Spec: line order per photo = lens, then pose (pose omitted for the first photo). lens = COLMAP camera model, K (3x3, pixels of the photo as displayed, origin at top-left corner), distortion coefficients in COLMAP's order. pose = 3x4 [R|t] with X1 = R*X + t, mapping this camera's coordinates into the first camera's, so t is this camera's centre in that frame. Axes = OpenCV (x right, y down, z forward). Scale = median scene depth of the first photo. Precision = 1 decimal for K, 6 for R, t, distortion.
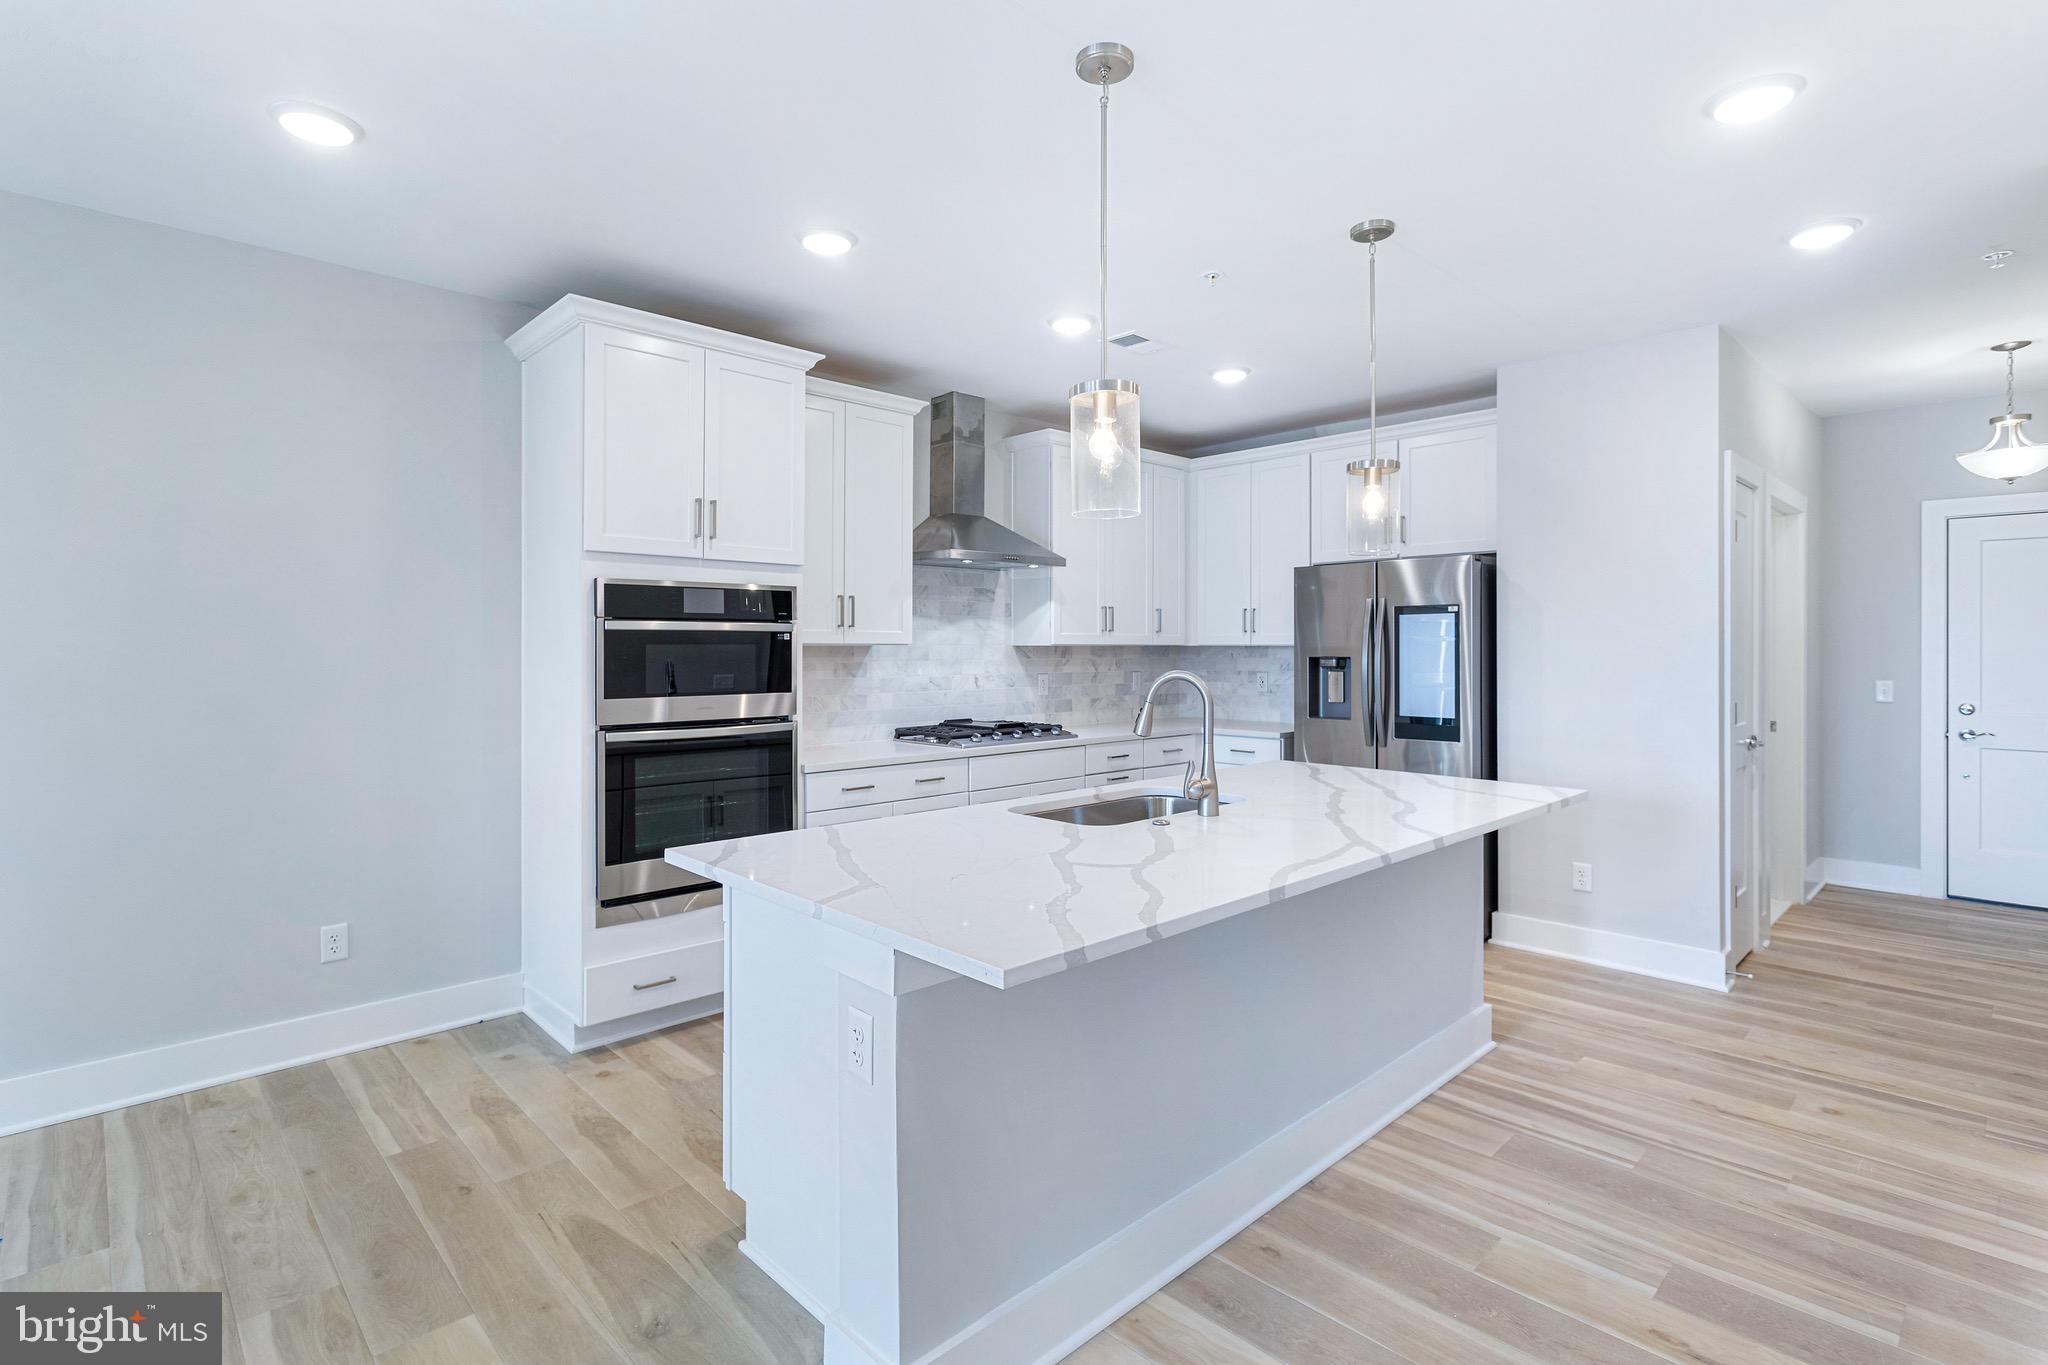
lens RADIAL K [[973.0, 0, 1023.3], [0, 973.0, 652.4], [0, 0, 1]] dist [-0.002291, 0.001855]
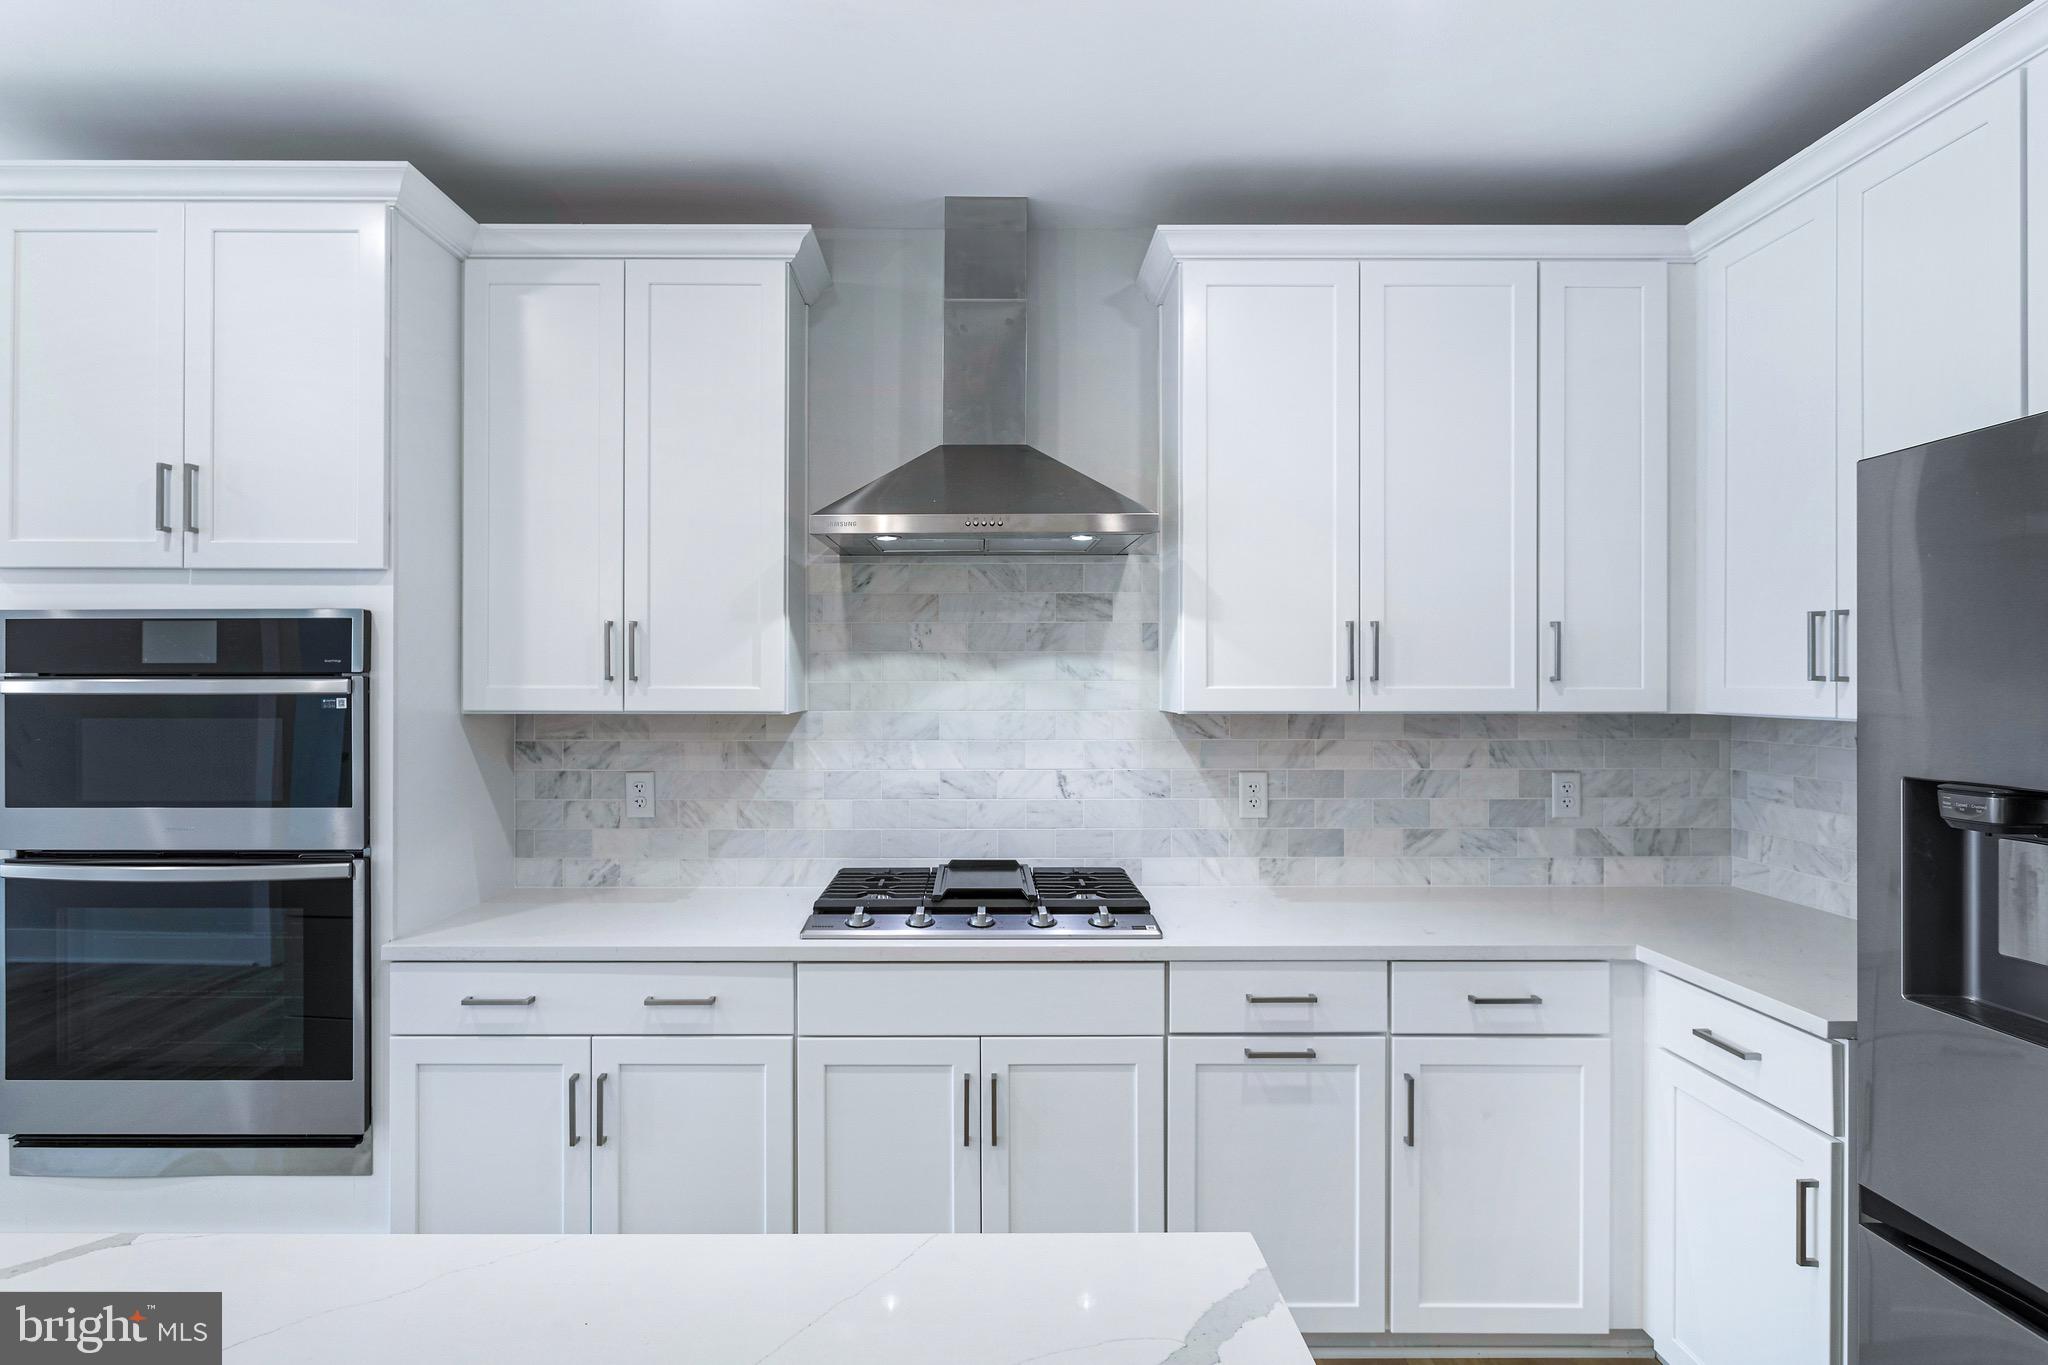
lens RADIAL K [[1091.7, 0, 987.6], [0, 1091.7, 680.9], [0, 0, 1]] dist [-0.012694, 0.006800]
pose [[0.727032, 0.000366, -0.686604, 0.301488], [-0.004404, 0.999982, -0.004131, -0.019534], [0.686590, 0.006027, 0.727020, 0.568876]]
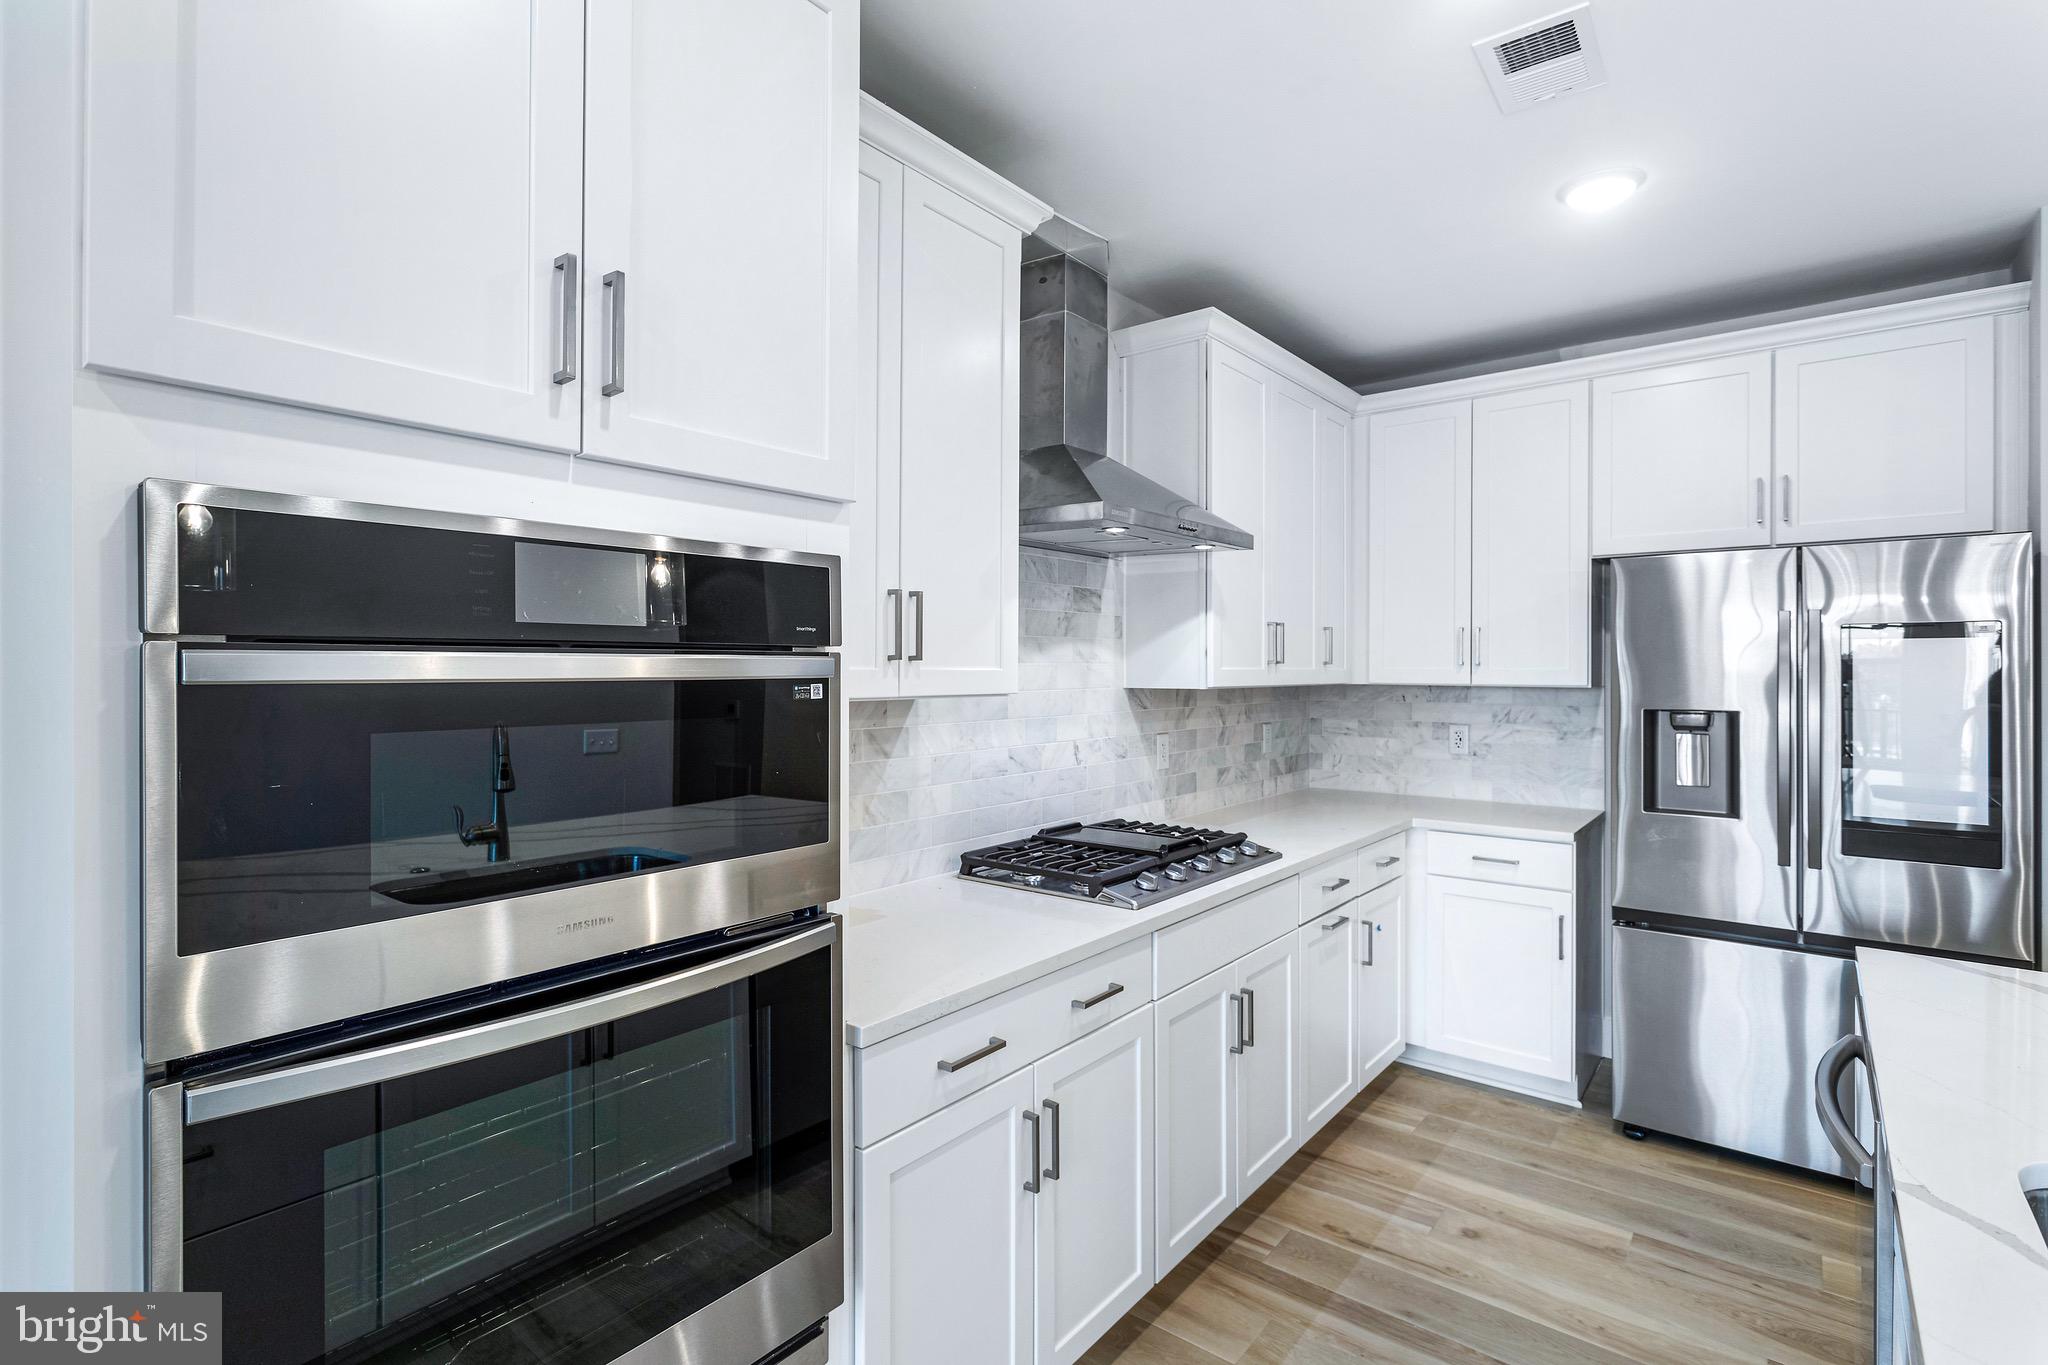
lens RADIAL K [[973.0, 0, 1026.2], [0, 973.0, 675.1], [0, 0, 1]] dist [-0.002291, 0.001855]
pose [[0.991533, -0.000026, 0.129855, -0.149463], [-0.000274, 0.999997, 0.002294, -0.016436], [-0.129855, -0.002310, 0.991530, 0.440396]]
